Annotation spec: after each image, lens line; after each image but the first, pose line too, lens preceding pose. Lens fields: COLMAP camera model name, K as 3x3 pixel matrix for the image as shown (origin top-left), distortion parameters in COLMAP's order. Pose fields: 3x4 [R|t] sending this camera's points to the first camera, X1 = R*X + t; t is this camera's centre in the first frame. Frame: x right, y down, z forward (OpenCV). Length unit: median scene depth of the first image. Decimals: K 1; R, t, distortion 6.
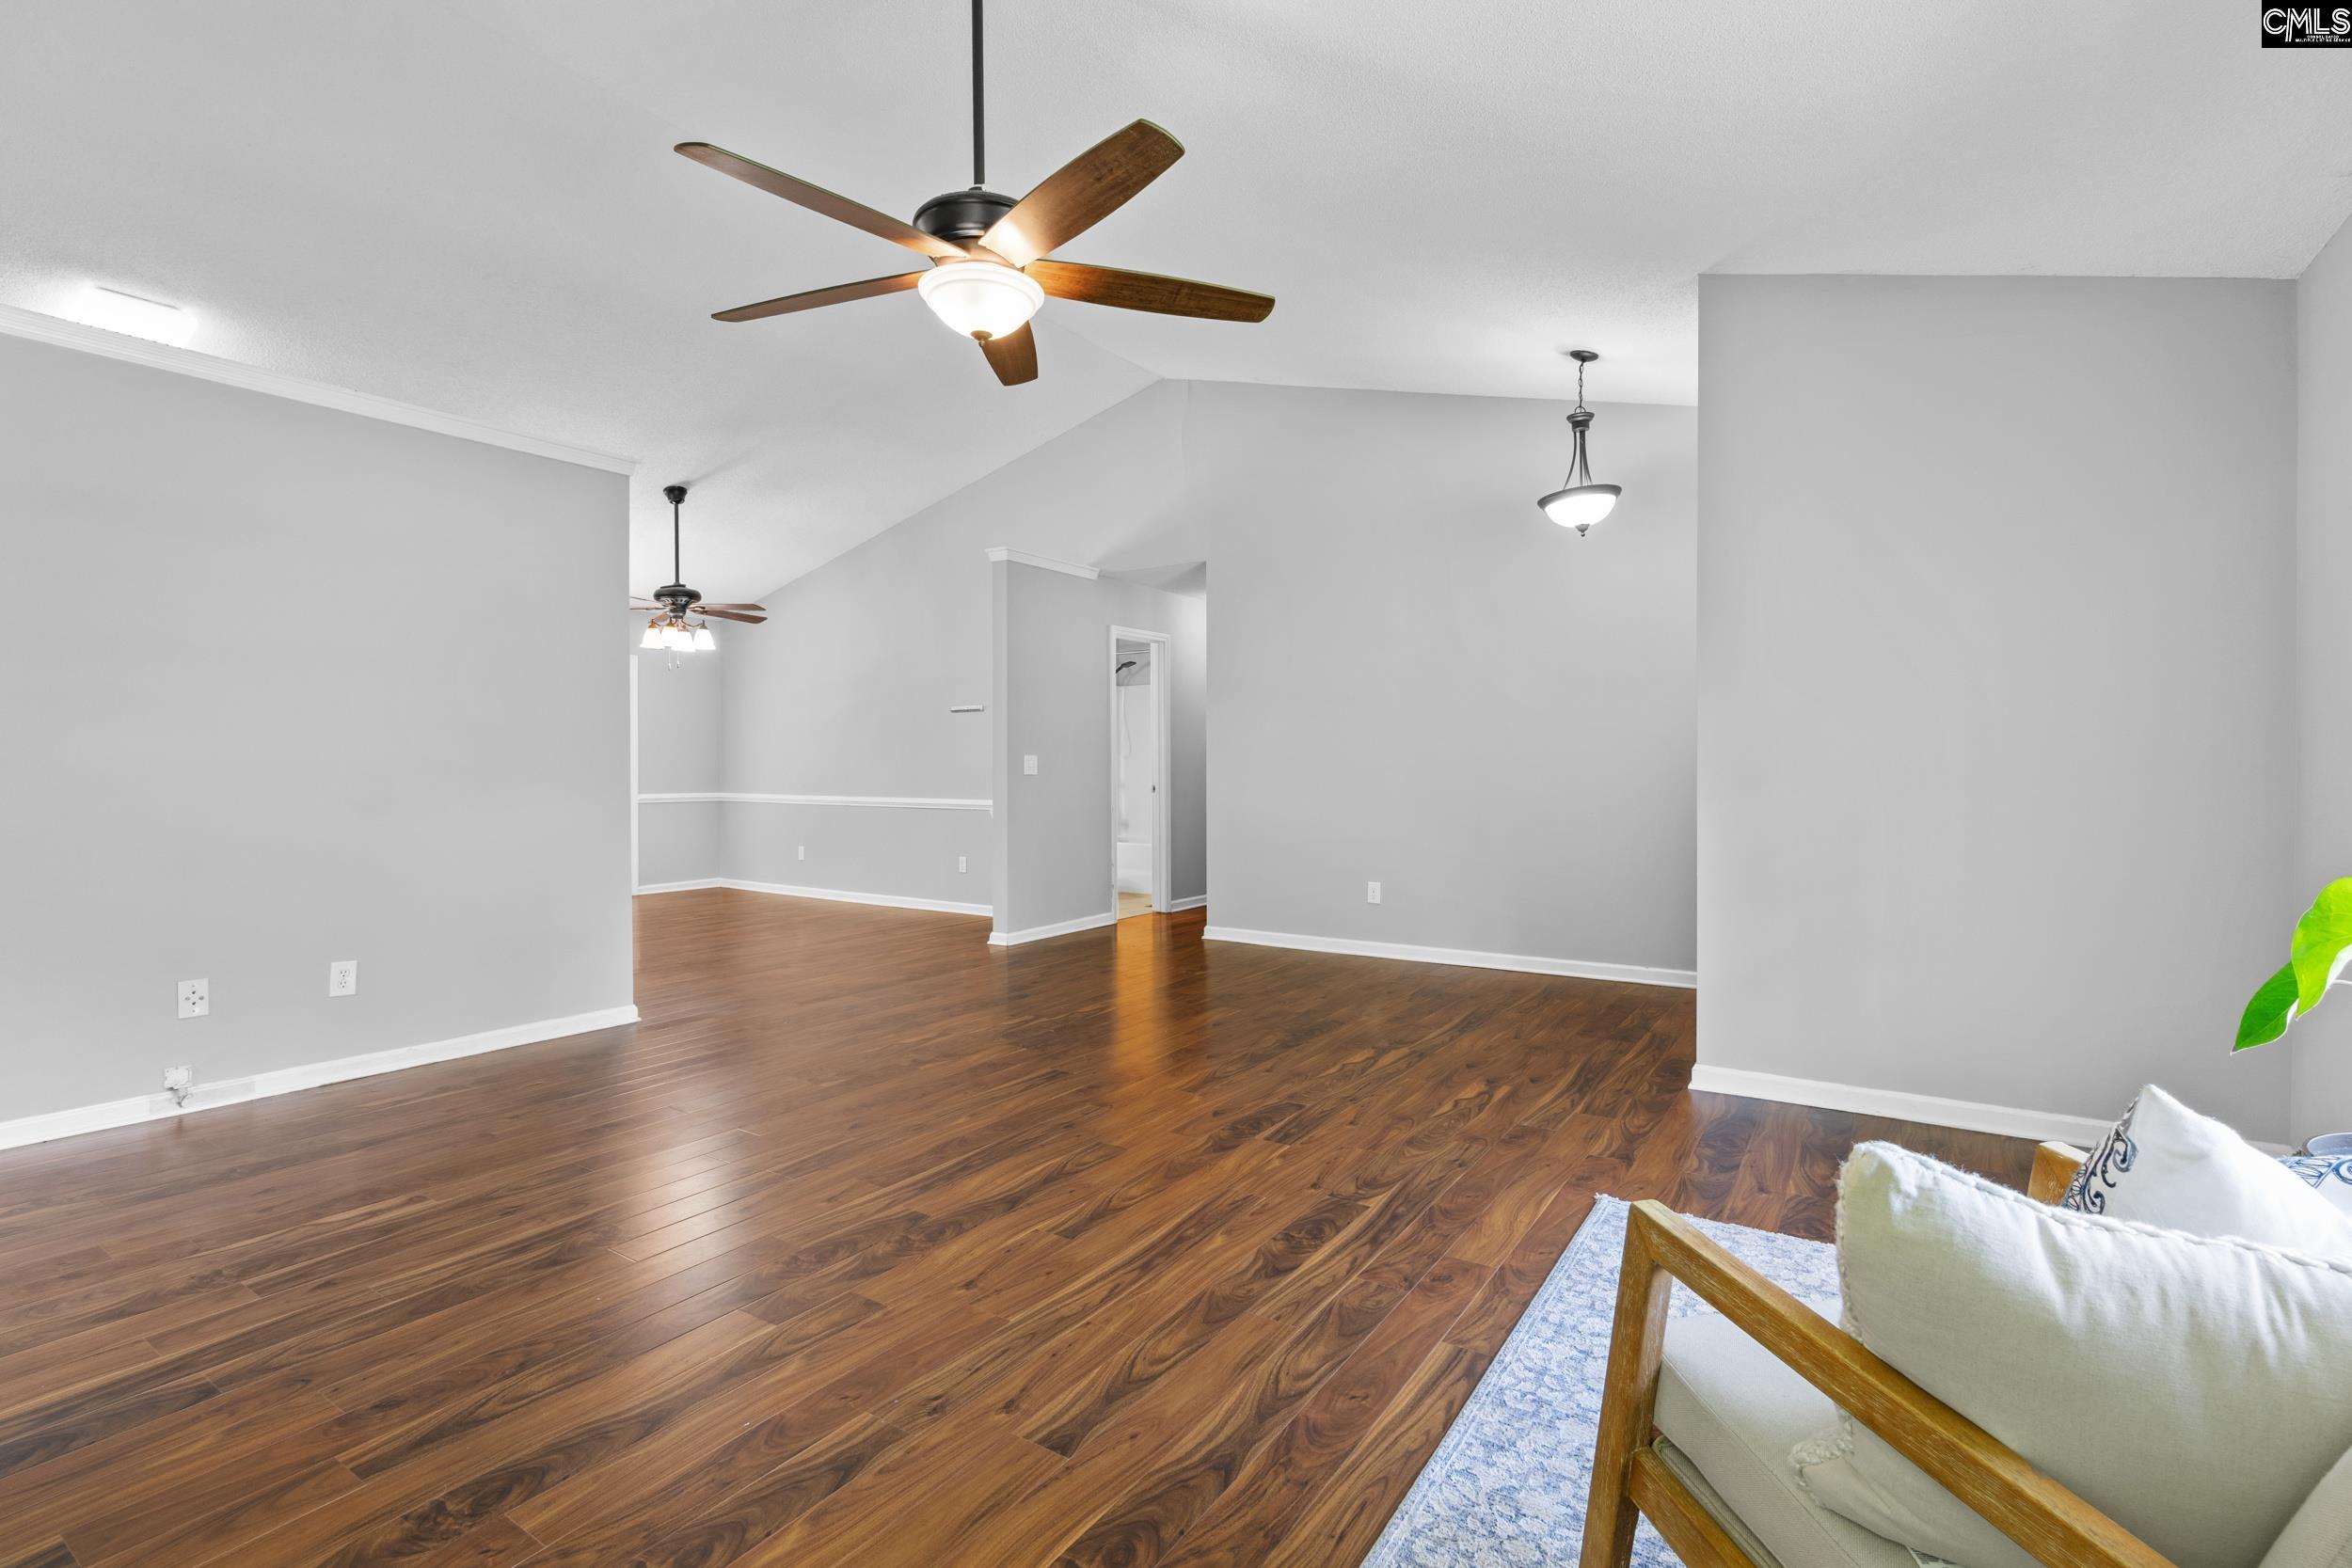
lens RADIAL K [[1092.8, 0, 1173.5], [0, 1092.8, 779.0], [0, 0, 1]] dist [-0.007131, 0.001408]
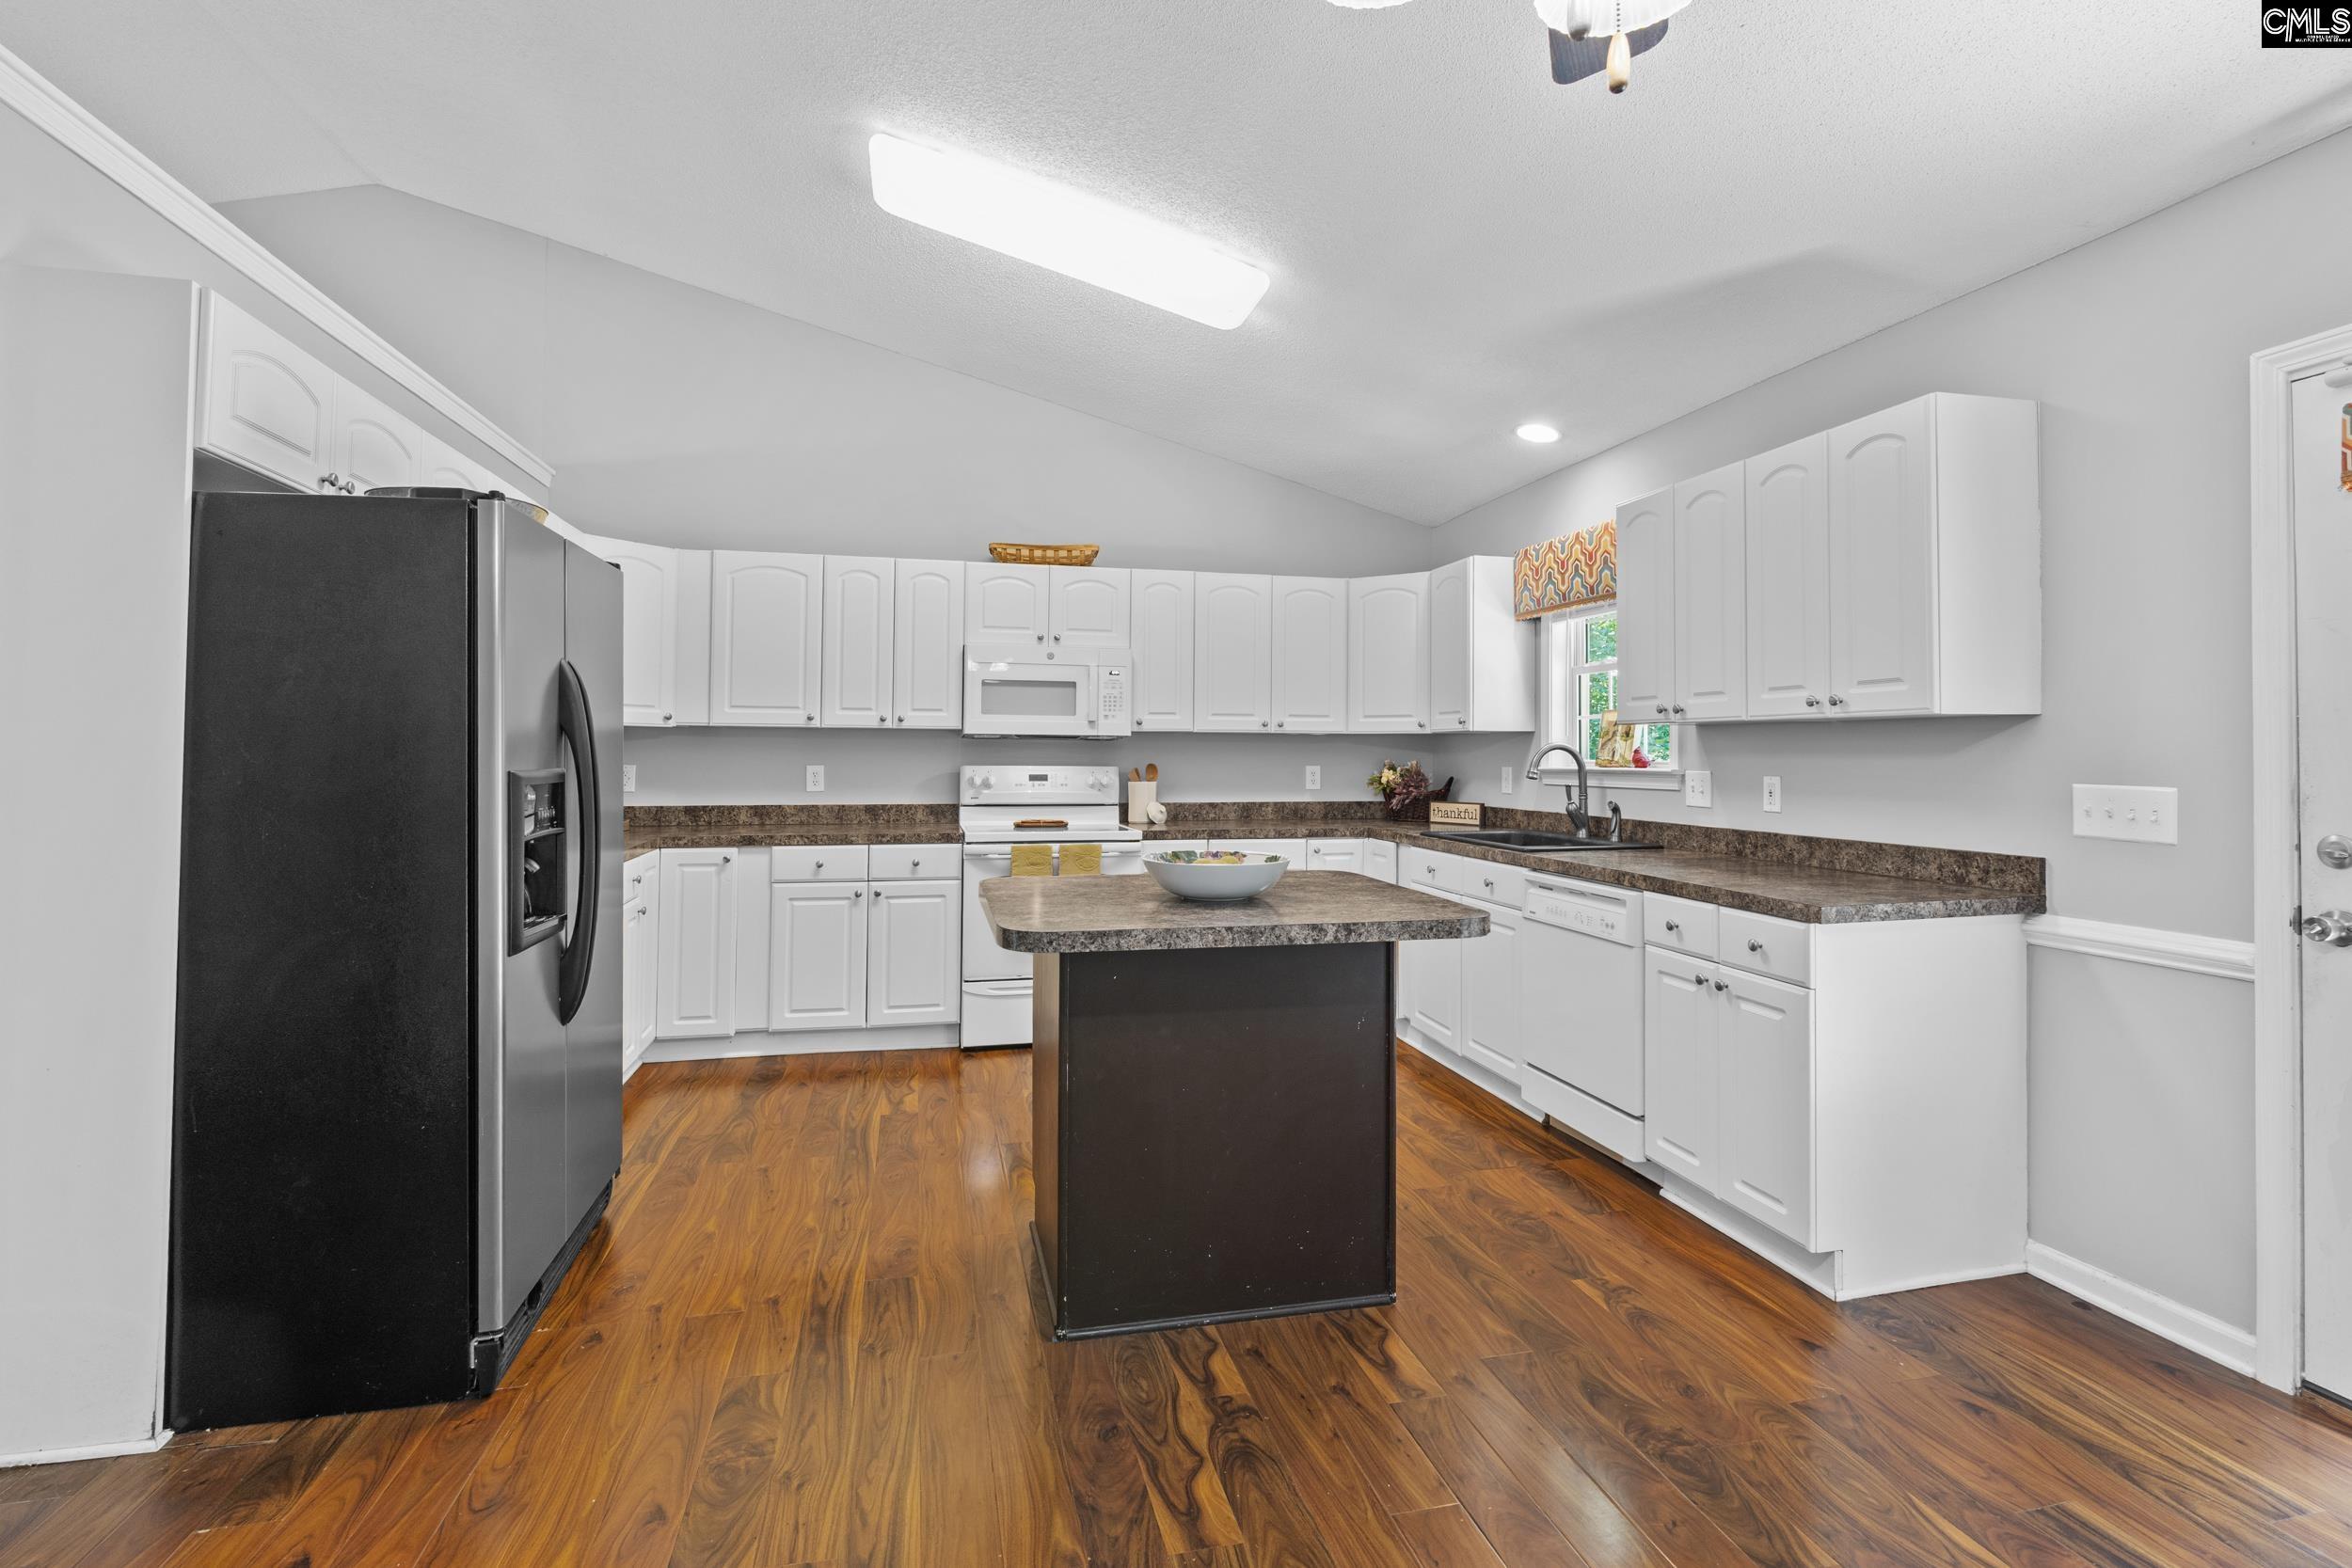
lens RADIAL K [[1092.8, 0, 1173.8], [0, 1092.8, 736.2], [0, 0, 1]] dist [-0.007131, 0.001408]
pose [[-0.690982, -0.013304, -0.722749, 0.734833], [-0.014063, 0.999889, -0.004960, -0.001663], [0.722735, 0.006736, -0.691092, 1.848934]]
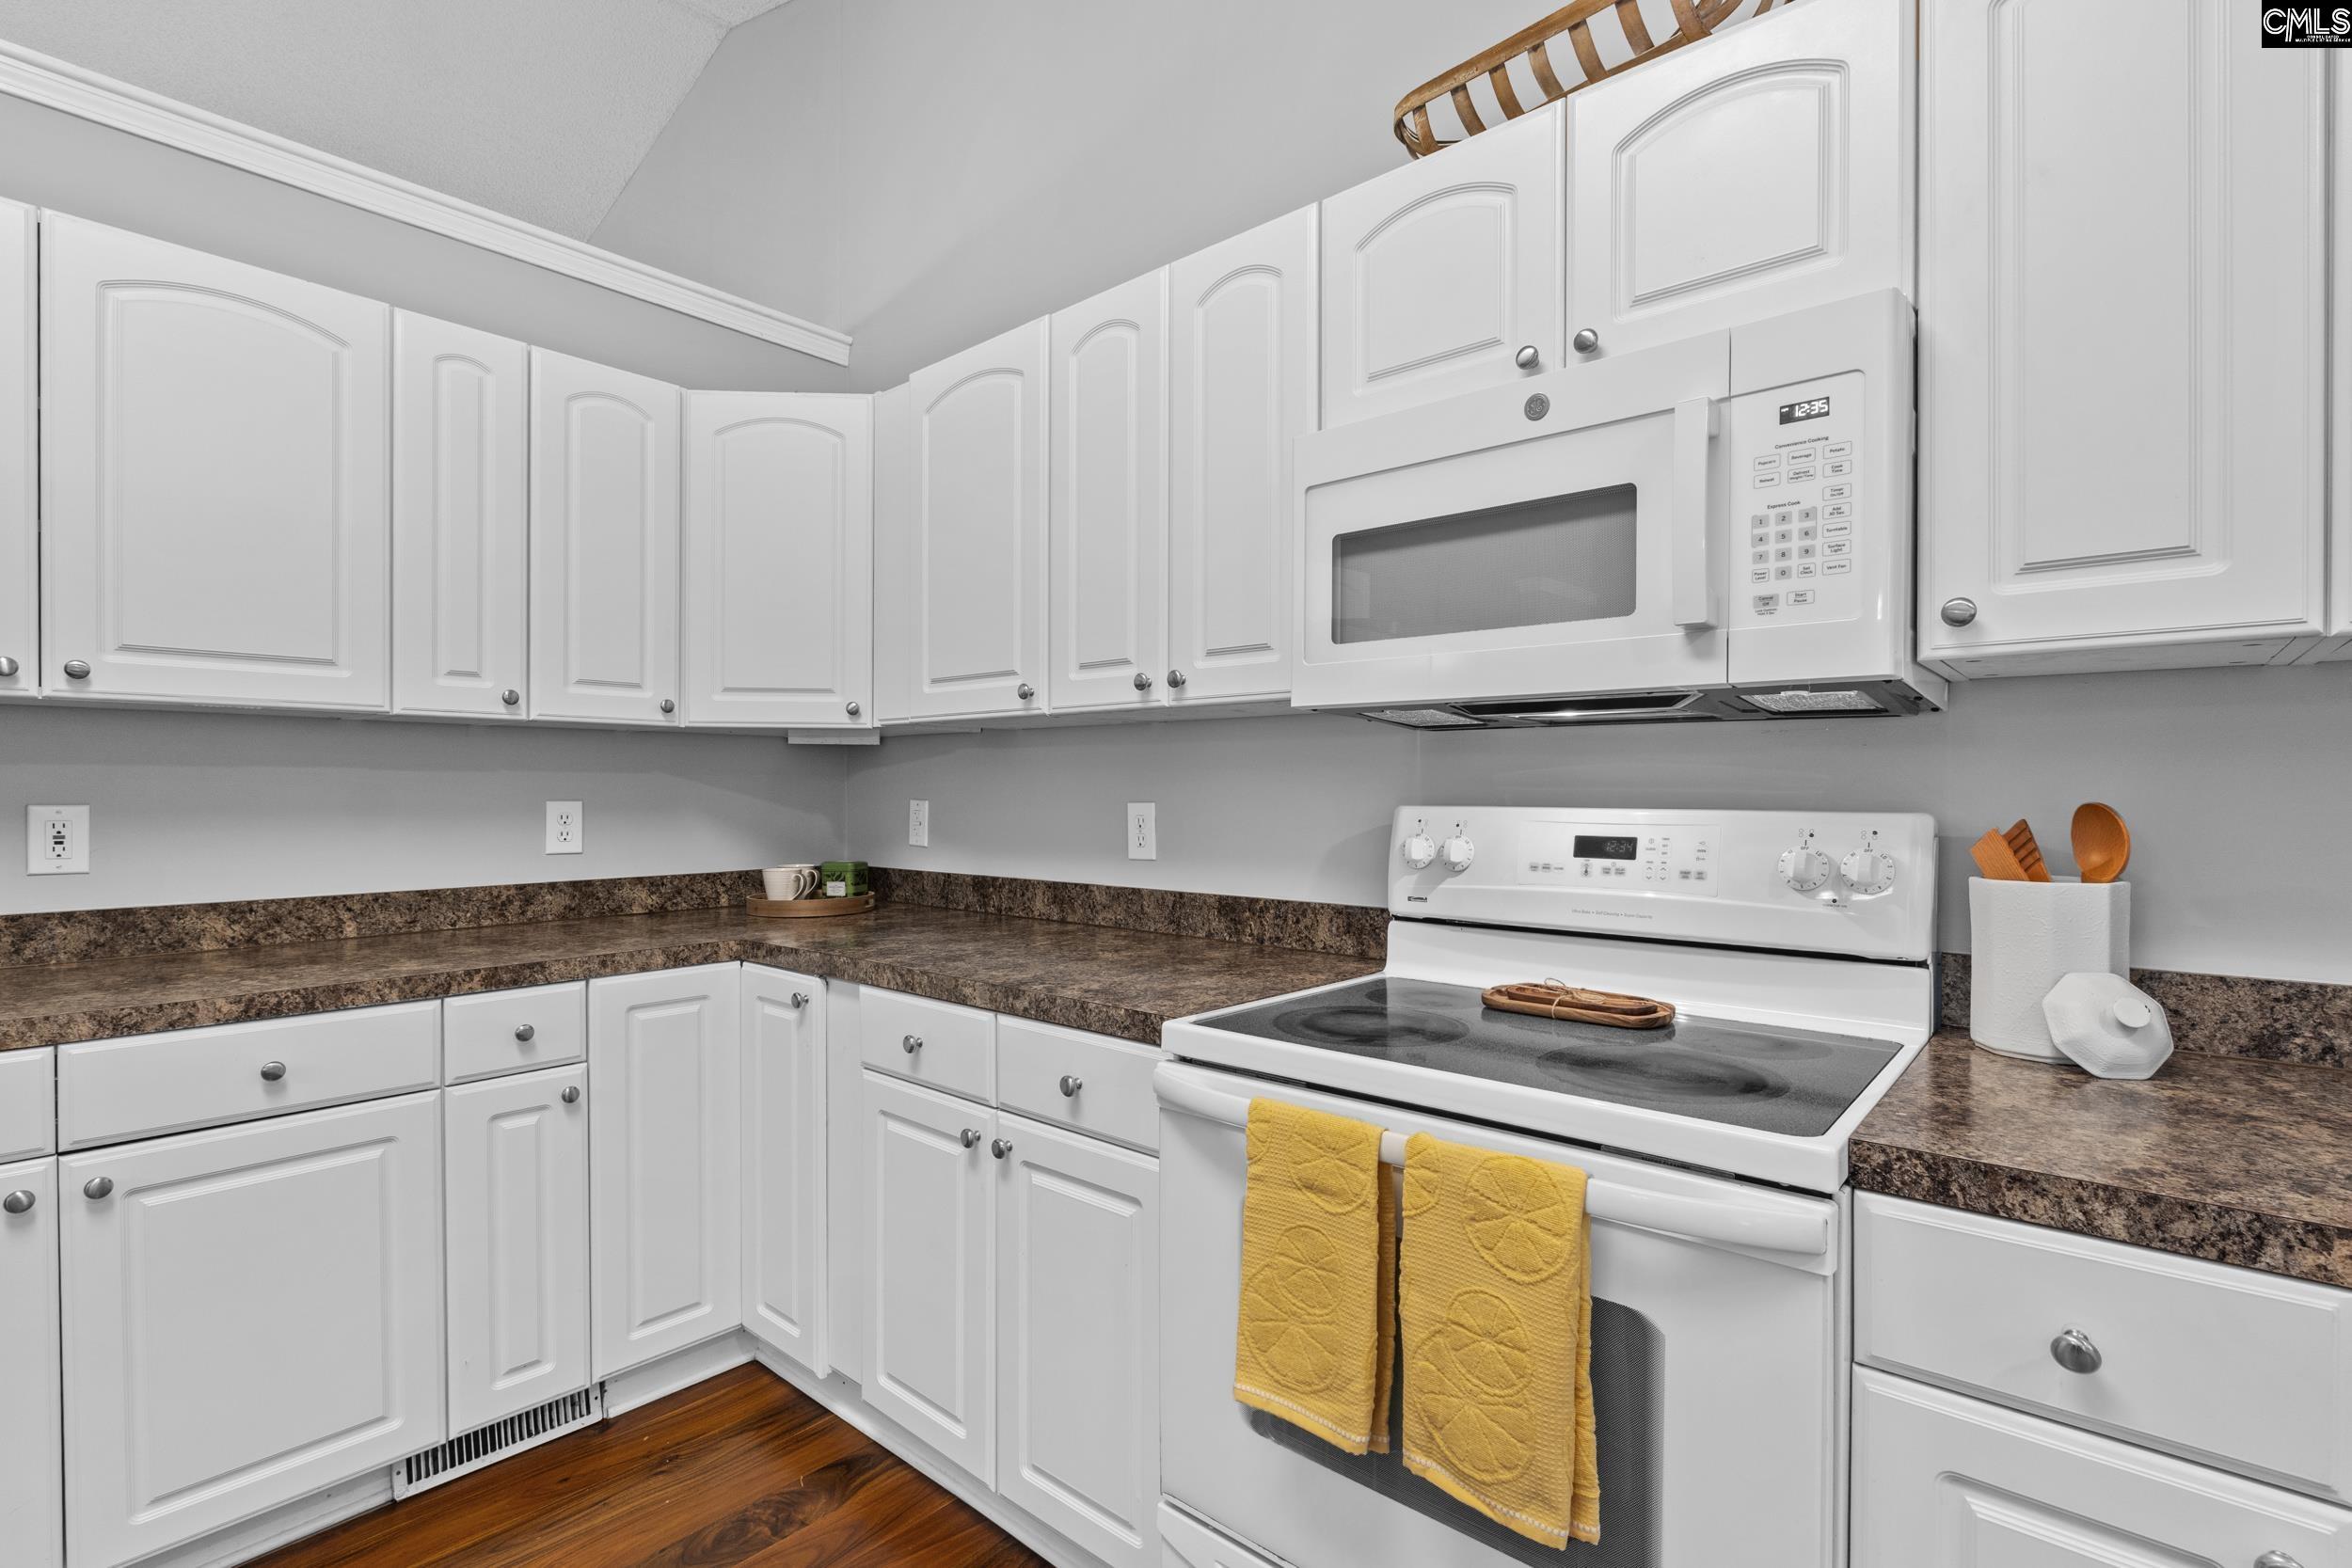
lens RADIAL K [[1092.8, 0, 1165.0], [0, 1092.8, 797.2], [0, 0, 1]] dist [-0.007131, 0.001408]
pose [[-0.989893, 0.000489, 0.141817, 0.719272], [0.003479, 0.999777, 0.020833, -0.001266], [-0.141775, 0.021116, -0.989674, 1.836103]]
